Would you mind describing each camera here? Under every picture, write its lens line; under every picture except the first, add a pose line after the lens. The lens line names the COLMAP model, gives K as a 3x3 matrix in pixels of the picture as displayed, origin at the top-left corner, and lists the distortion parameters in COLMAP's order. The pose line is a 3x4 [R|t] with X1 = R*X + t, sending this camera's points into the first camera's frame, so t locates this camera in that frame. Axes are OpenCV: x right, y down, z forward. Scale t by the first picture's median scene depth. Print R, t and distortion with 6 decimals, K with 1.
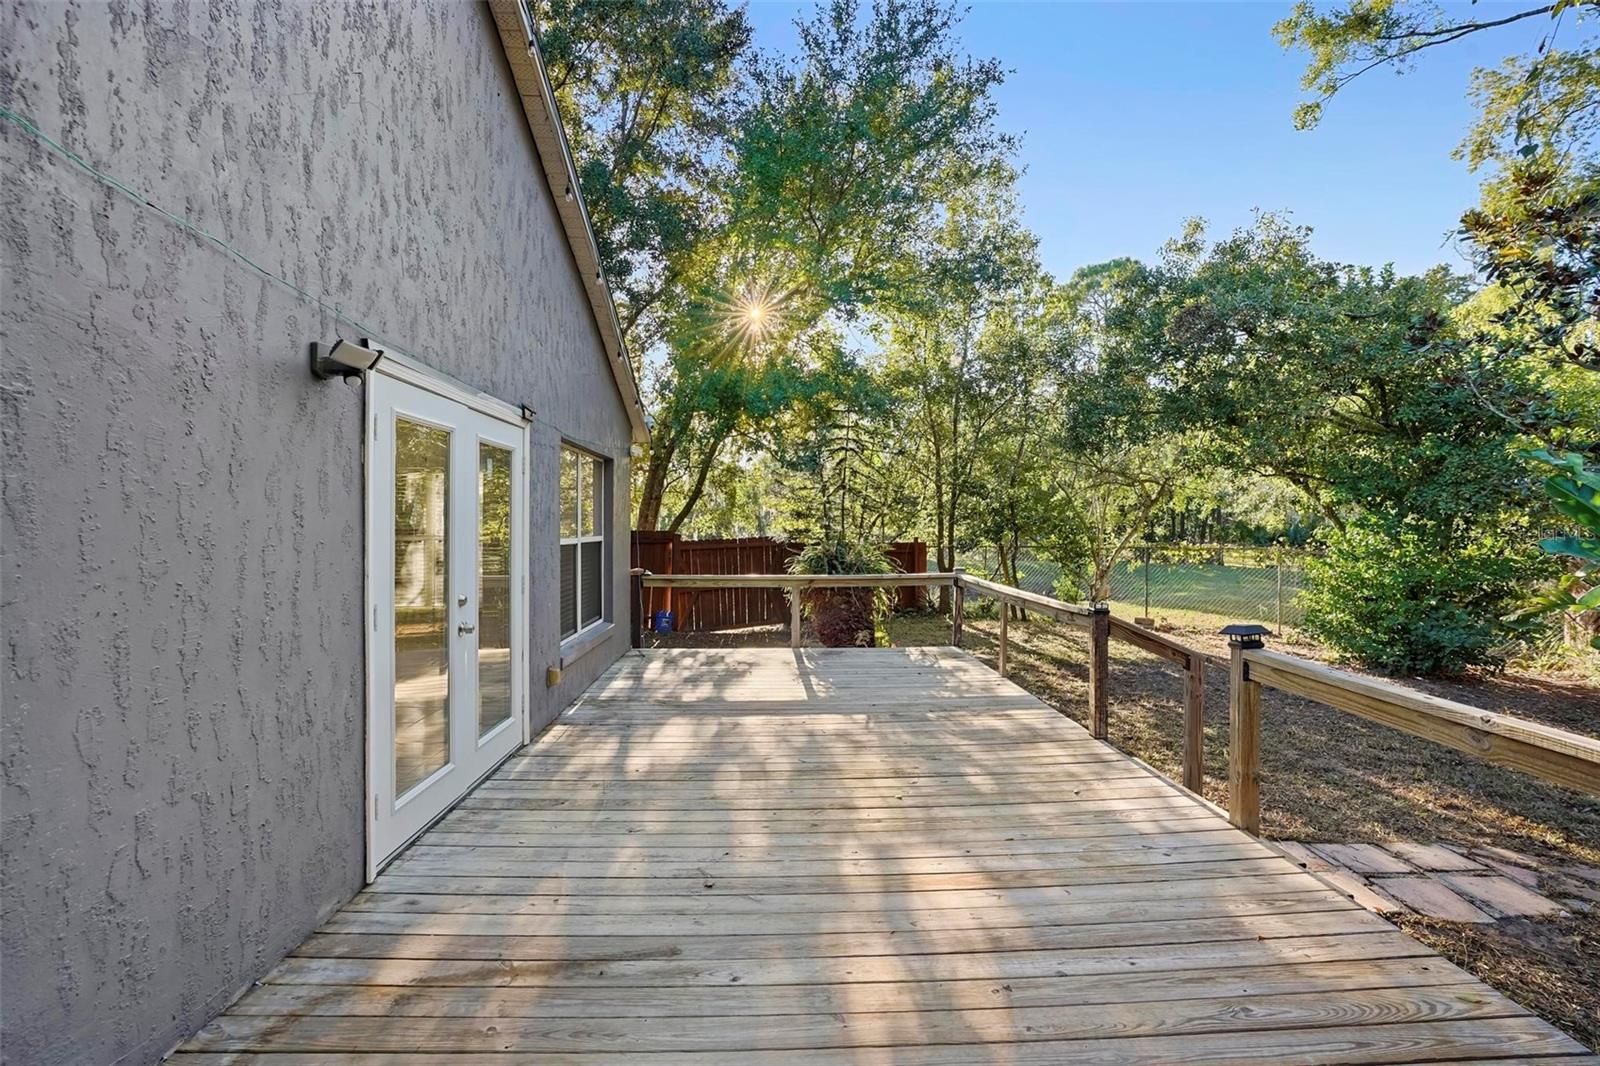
lens RADIAL K [[742.1, 0, 789.2], [0, 742.1, 525.5], [0, 0, 1]] dist [-0.063700, 0.024833]
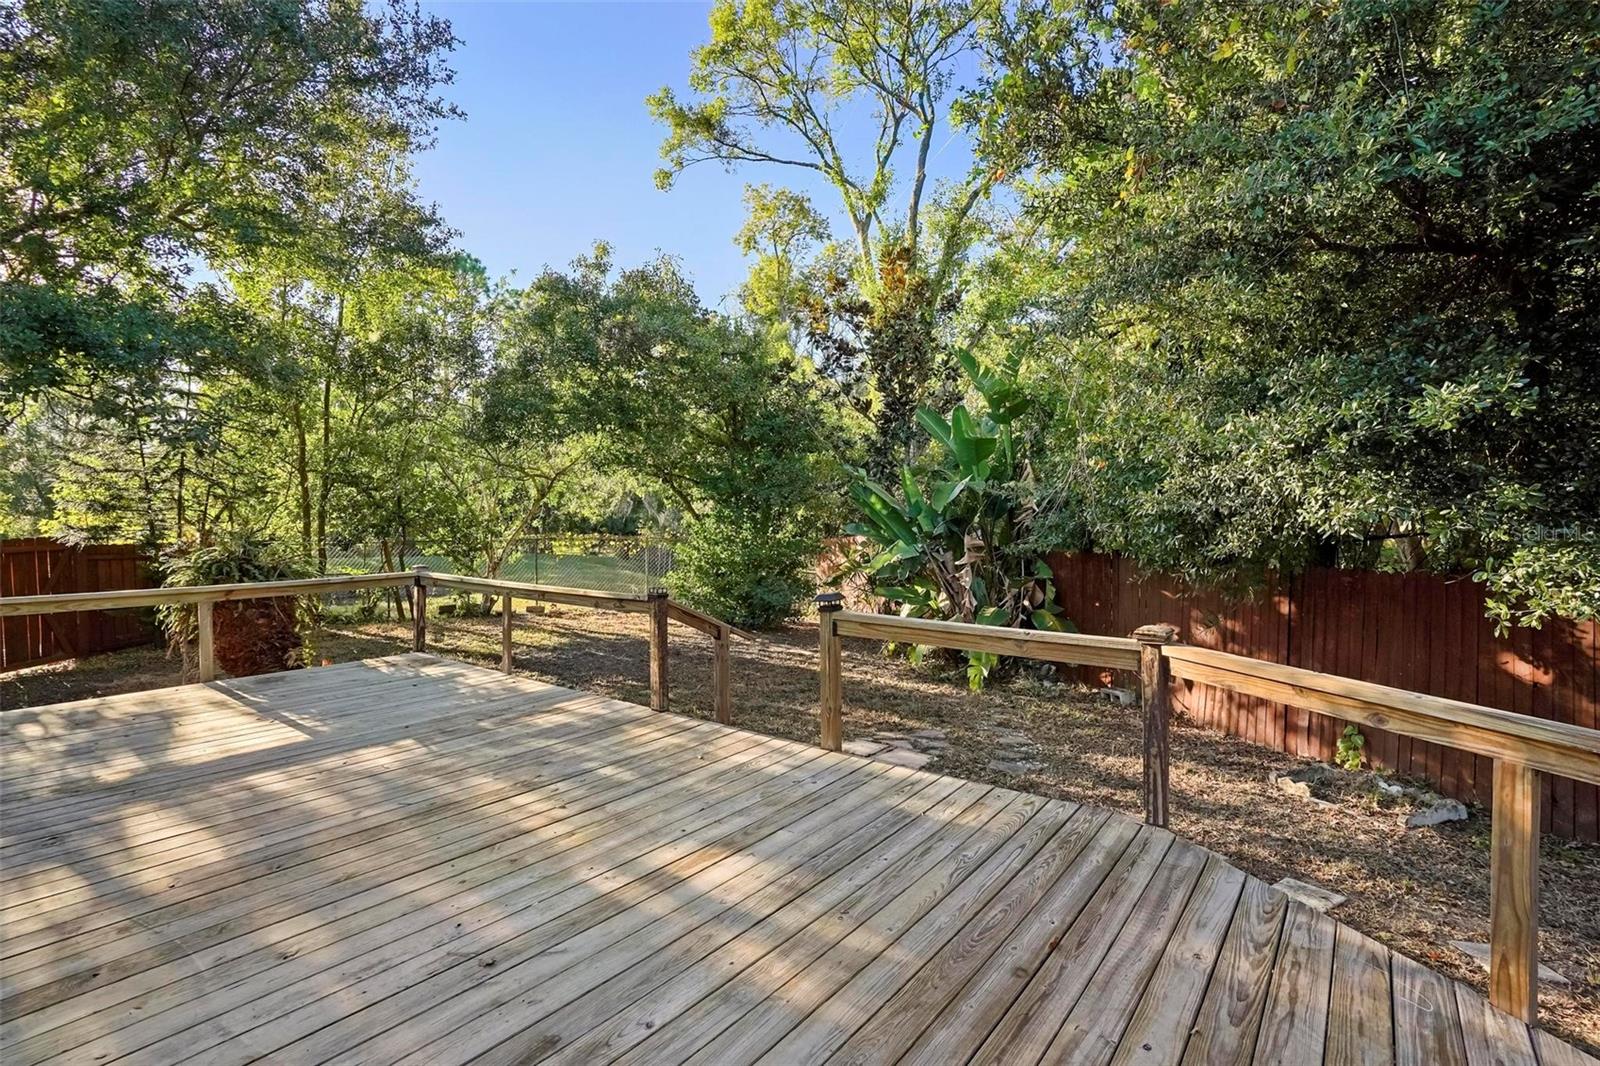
lens RADIAL K [[742.2, 0, 785.5], [0, 742.2, 512.4], [0, 0, 1]] dist [-0.066595, 0.024368]
pose [[0.655822, -0.000997, 0.754915, -0.246162], [0.007335, 0.999960, -0.005051, -0.000736], [-0.754880, 0.008850, 0.655803, 0.111448]]
